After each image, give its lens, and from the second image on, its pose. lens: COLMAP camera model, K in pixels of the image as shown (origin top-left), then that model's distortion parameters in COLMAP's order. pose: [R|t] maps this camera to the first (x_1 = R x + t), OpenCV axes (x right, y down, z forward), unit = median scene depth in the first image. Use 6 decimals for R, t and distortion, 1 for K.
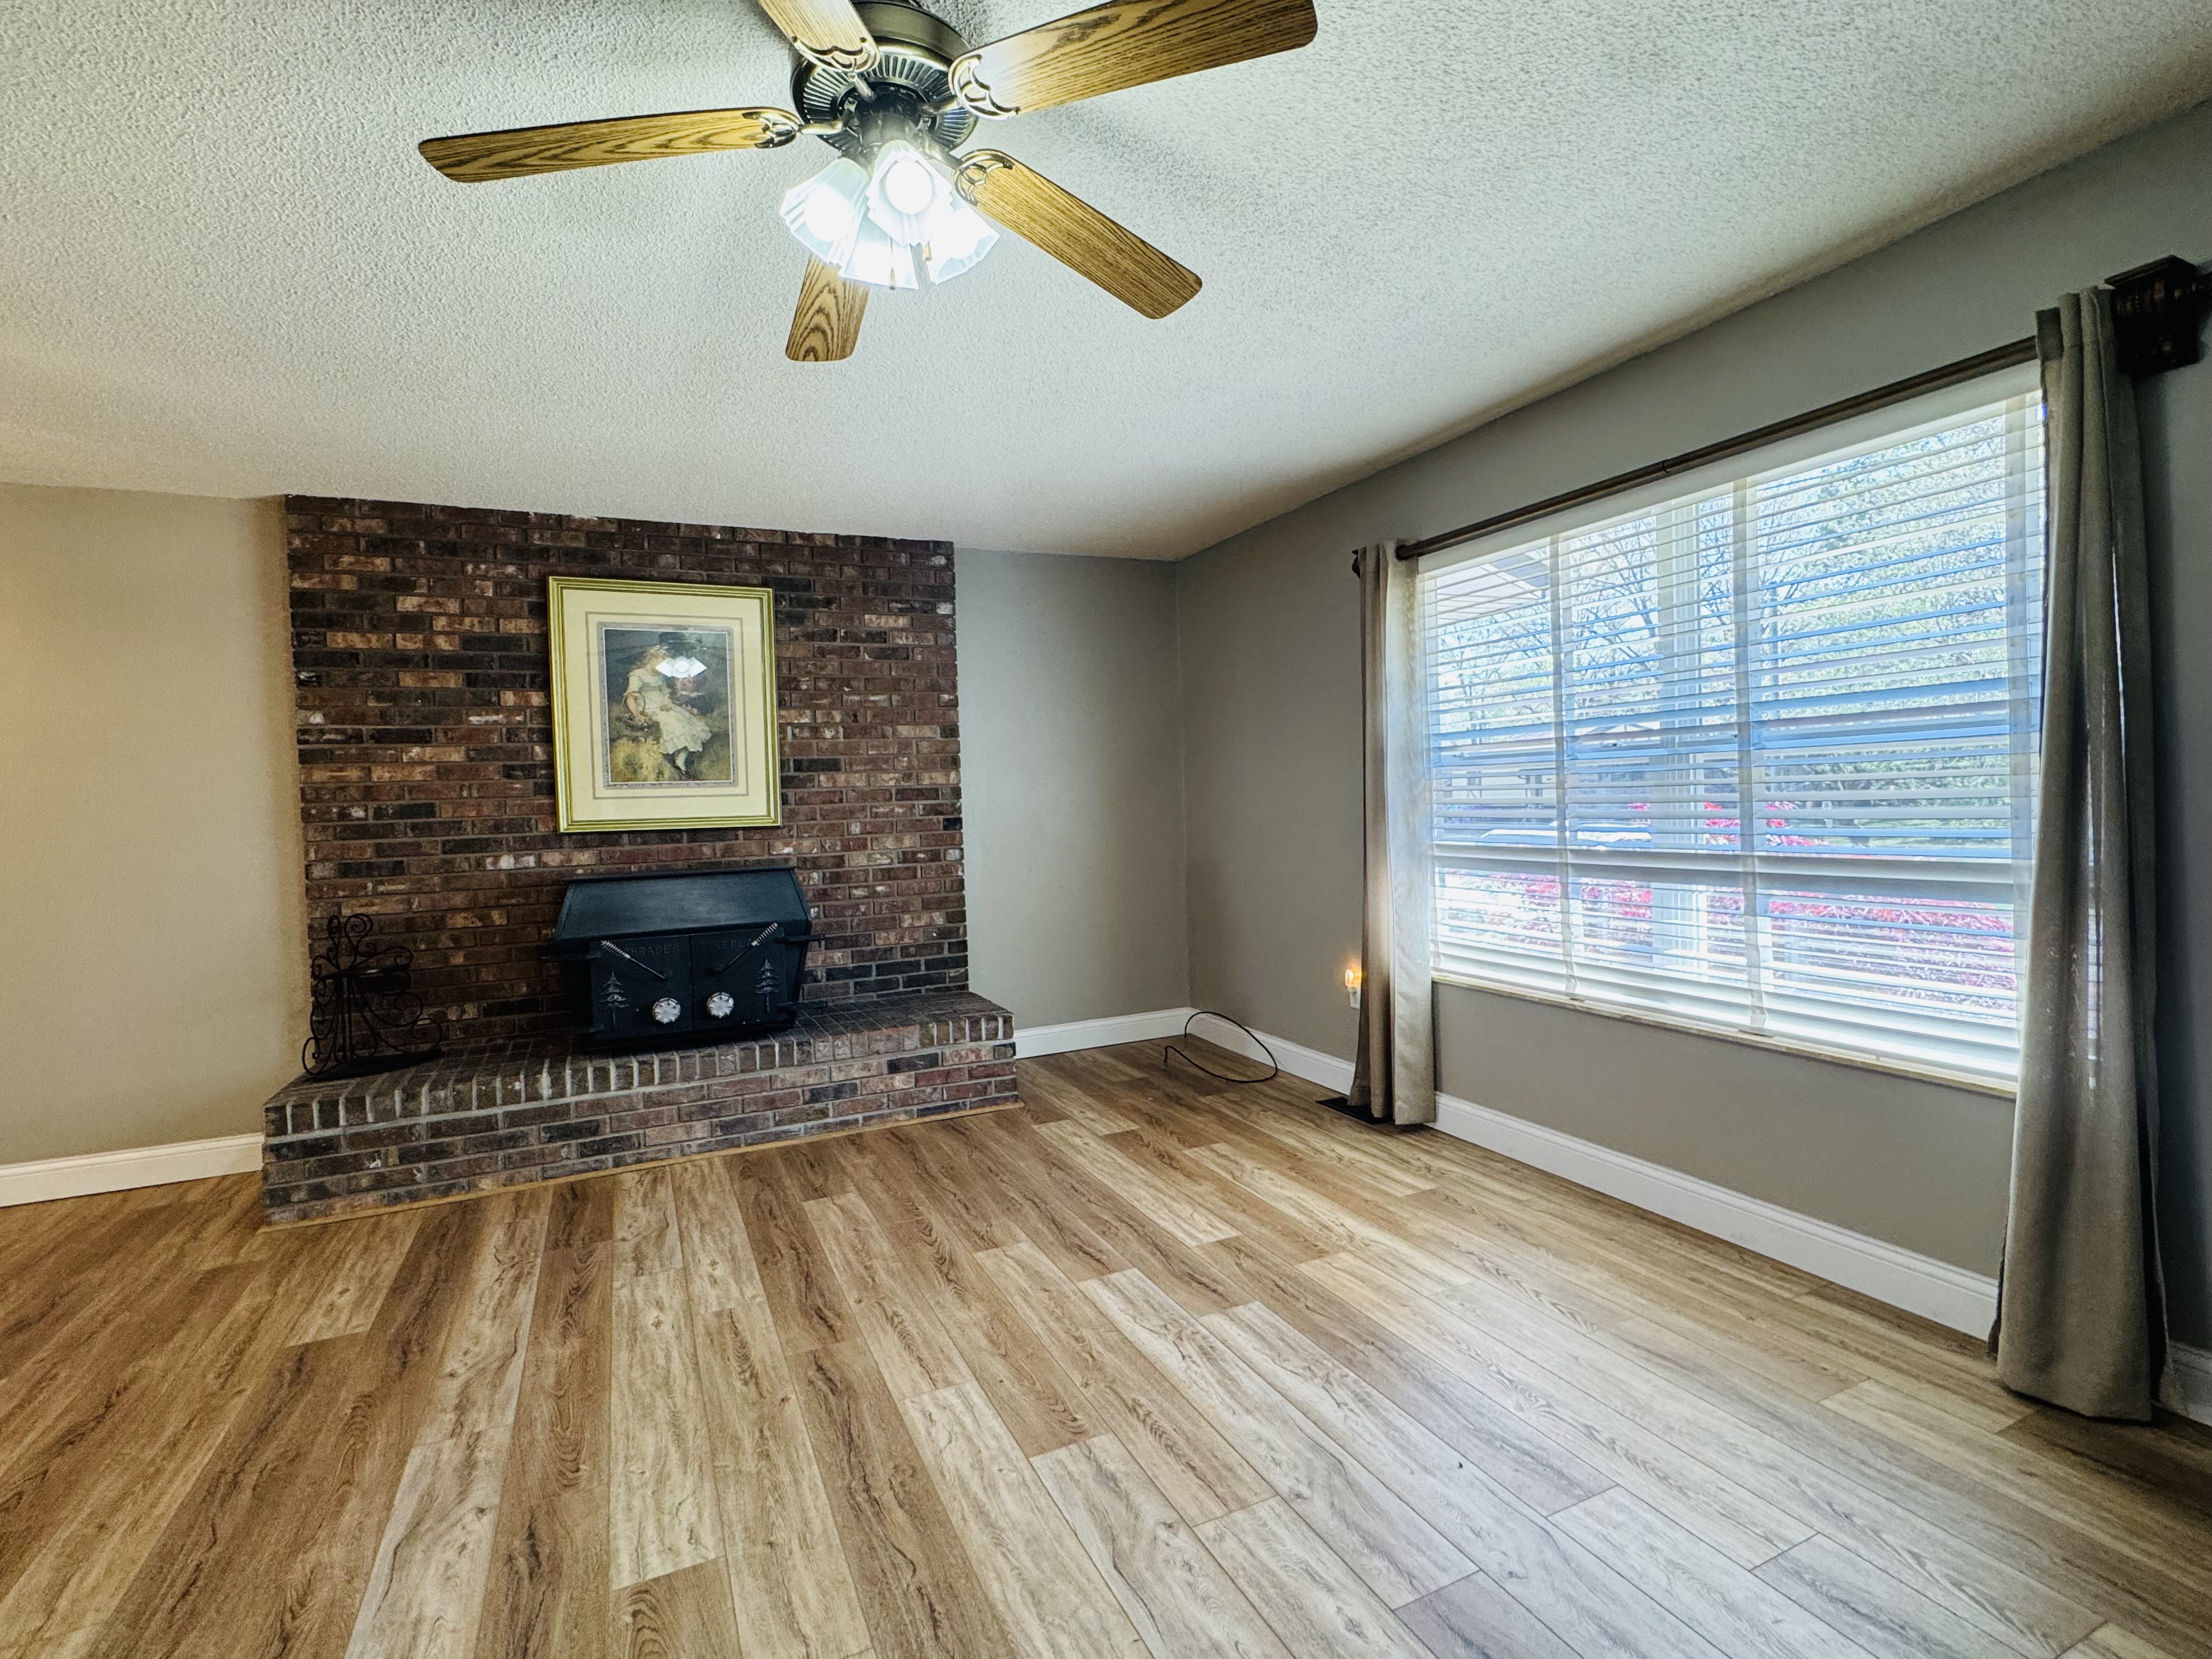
lens RADIAL K [[1045.4, 0, 1100.9], [0, 1045.4, 829.4], [0, 0, 1]] dist [-0.004165, -0.000471]
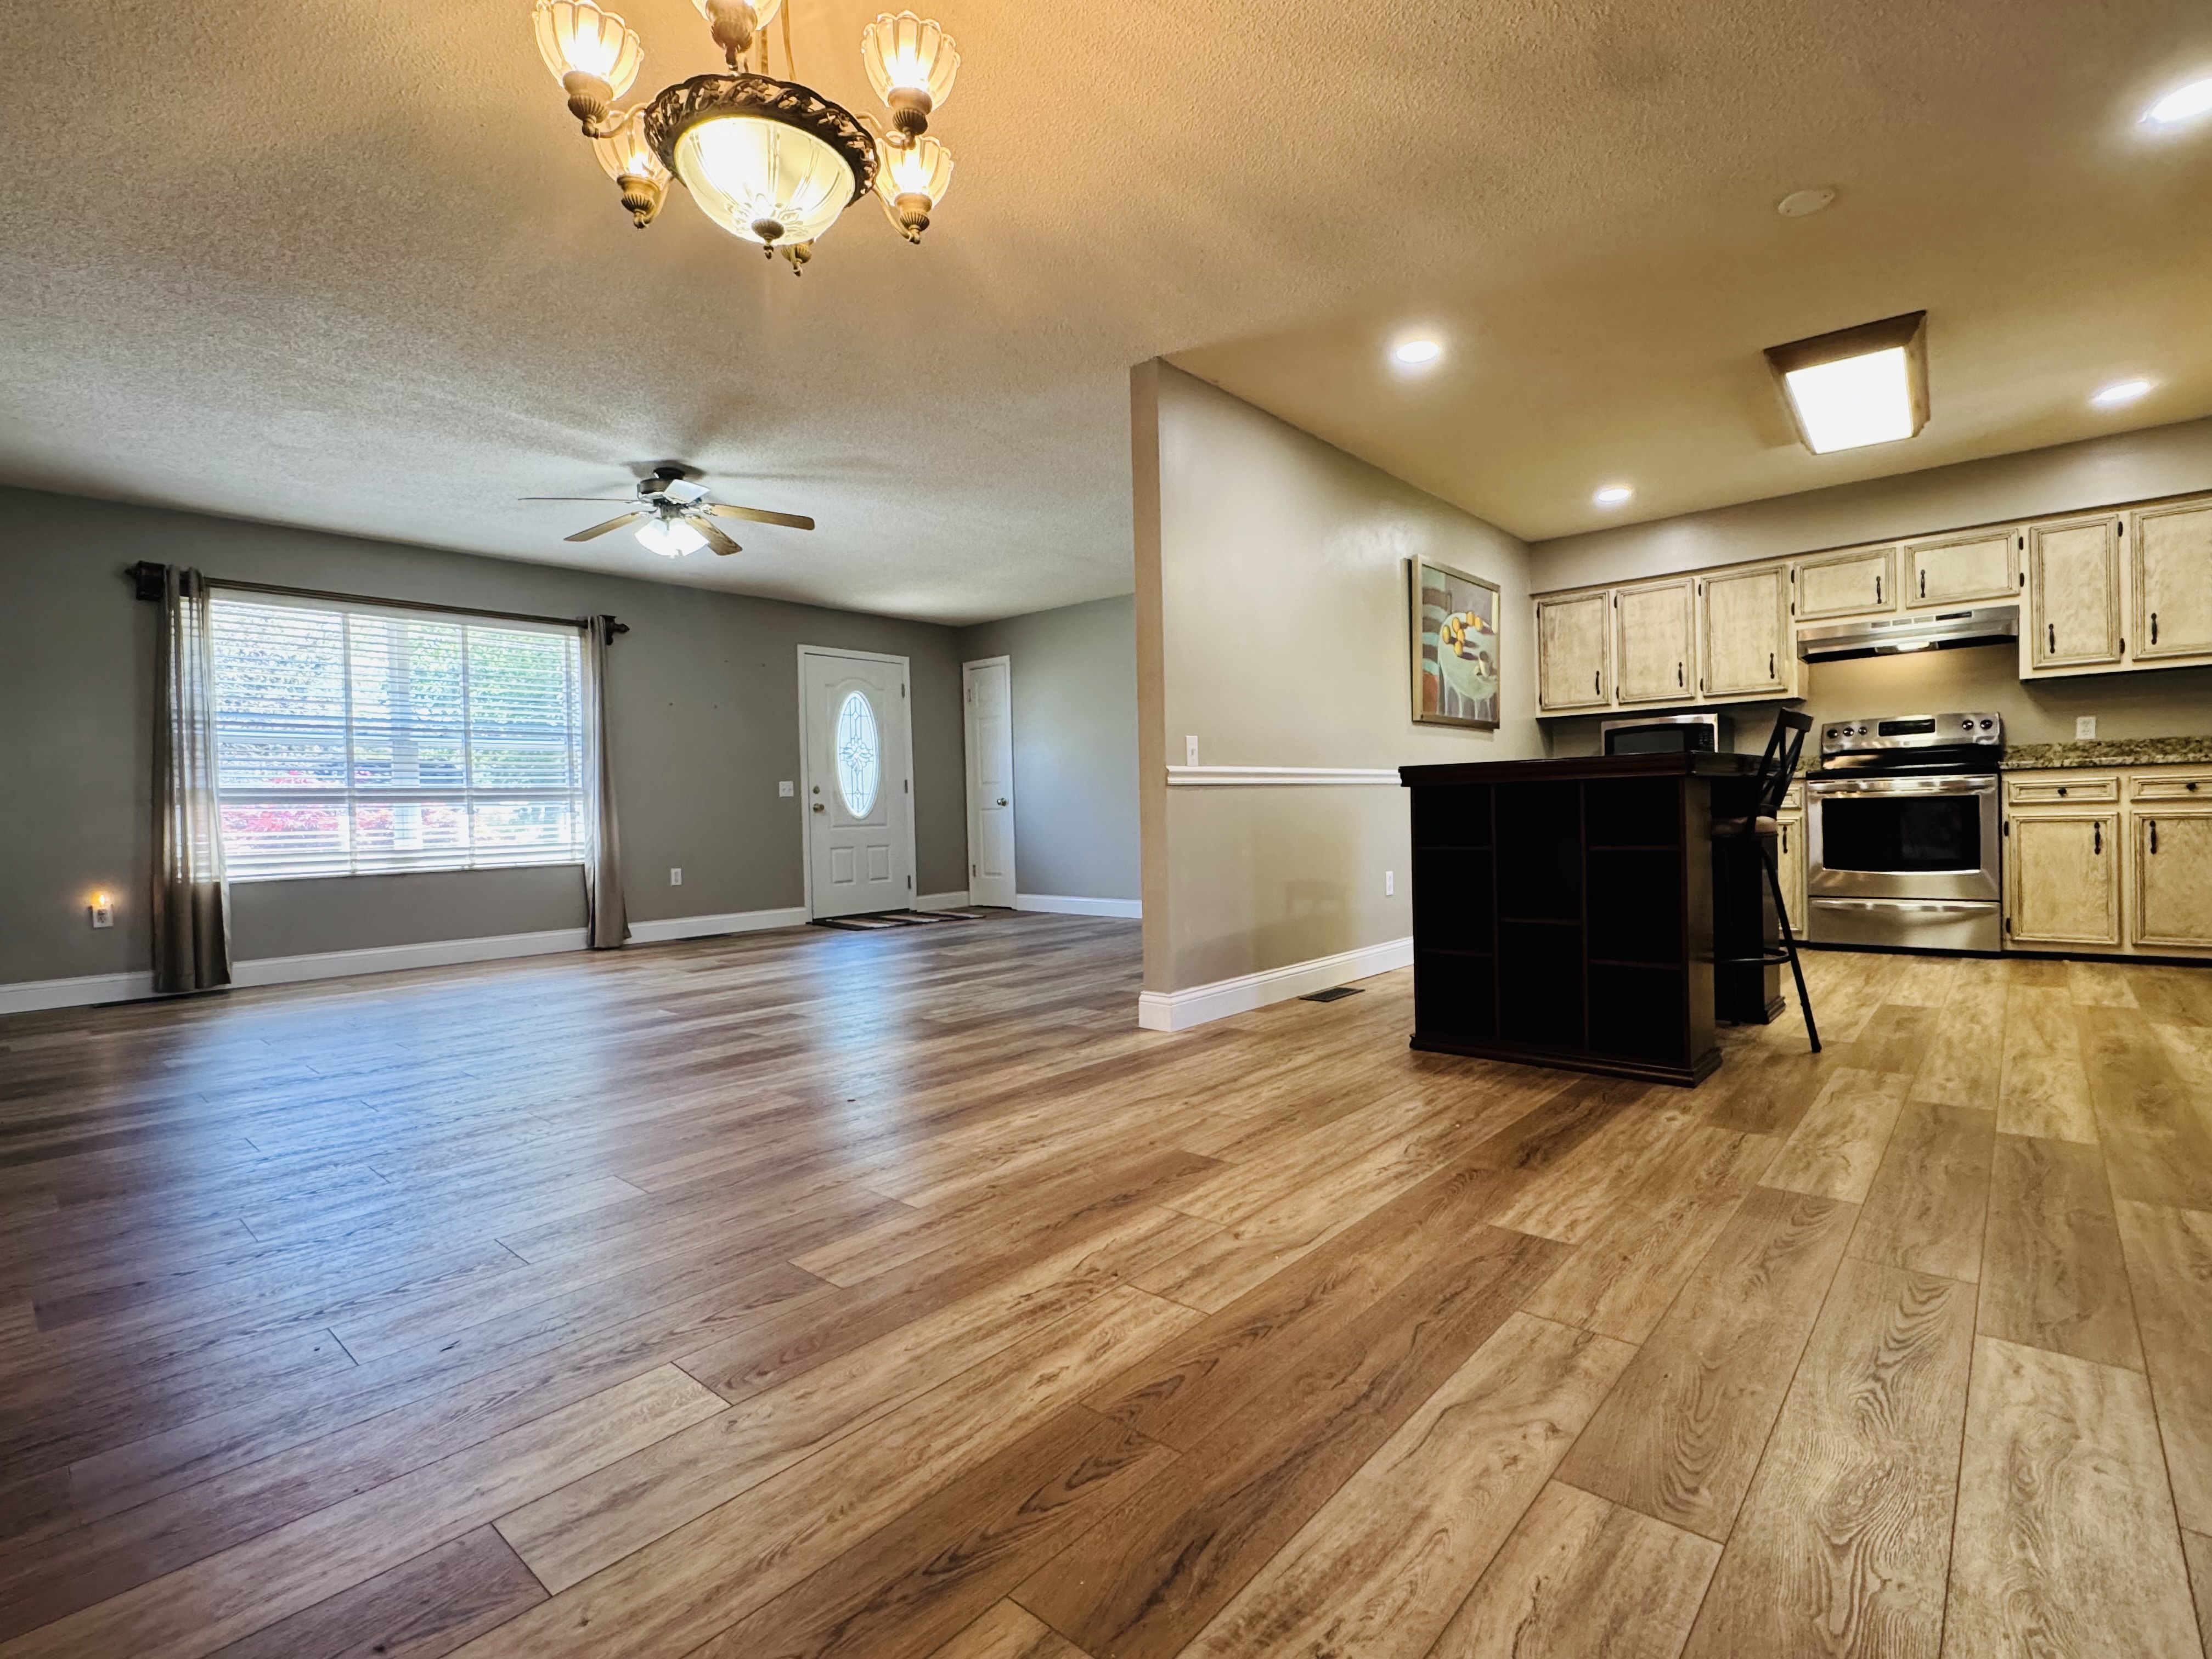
lens RADIAL K [[1045.4, 0, 1100.9], [0, 1045.4, 829.4], [0, 0, 1]] dist [-0.004165, -0.000471]
pose [[-0.395897, 0.029926, 0.917807, -1.370940], [0.068523, 0.997645, -0.002971, 0.147208], [-0.915735, 0.061714, -0.397016, 0.431731]]
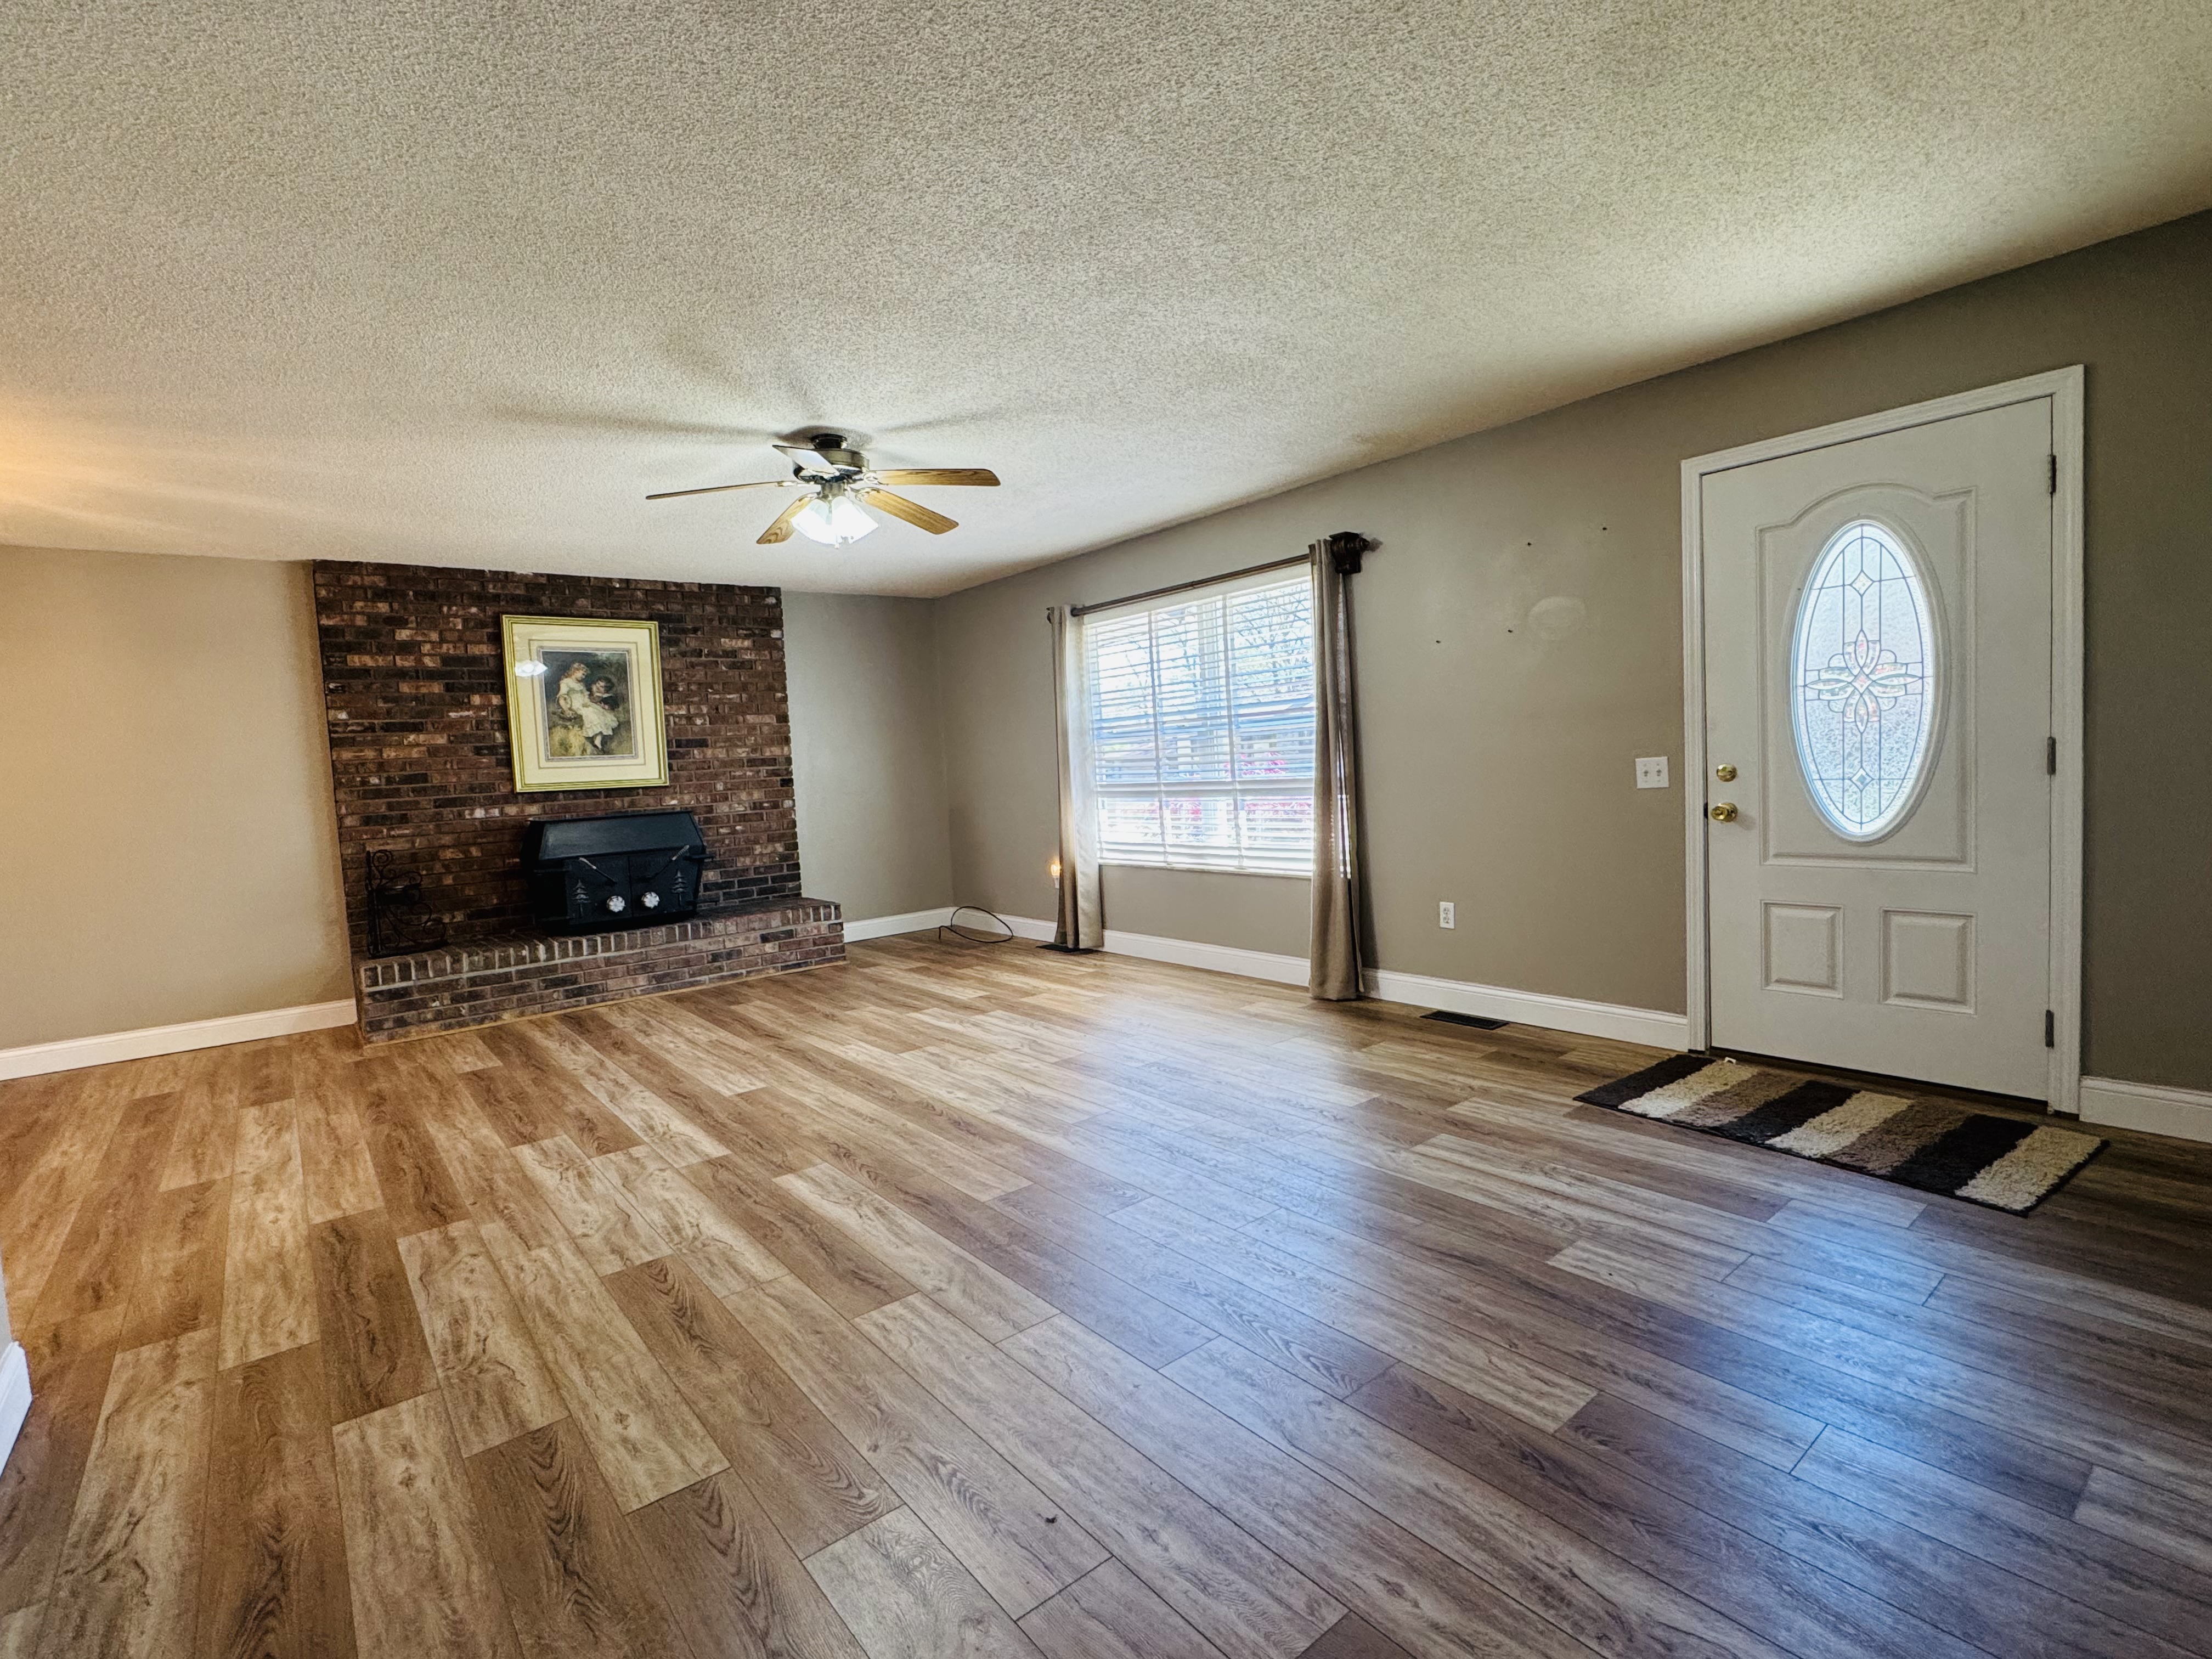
lens RADIAL K [[1049.7, 0, 1100.7], [0, 1049.7, 833.4], [0, 0, 1]] dist [-0.002525, -0.000728]
pose [[0.970783, -0.034664, 0.237442, -0.080121], [0.027978, 0.999113, 0.031472, 0.037963], [-0.238322, -0.023910, 0.970892, -0.622817]]
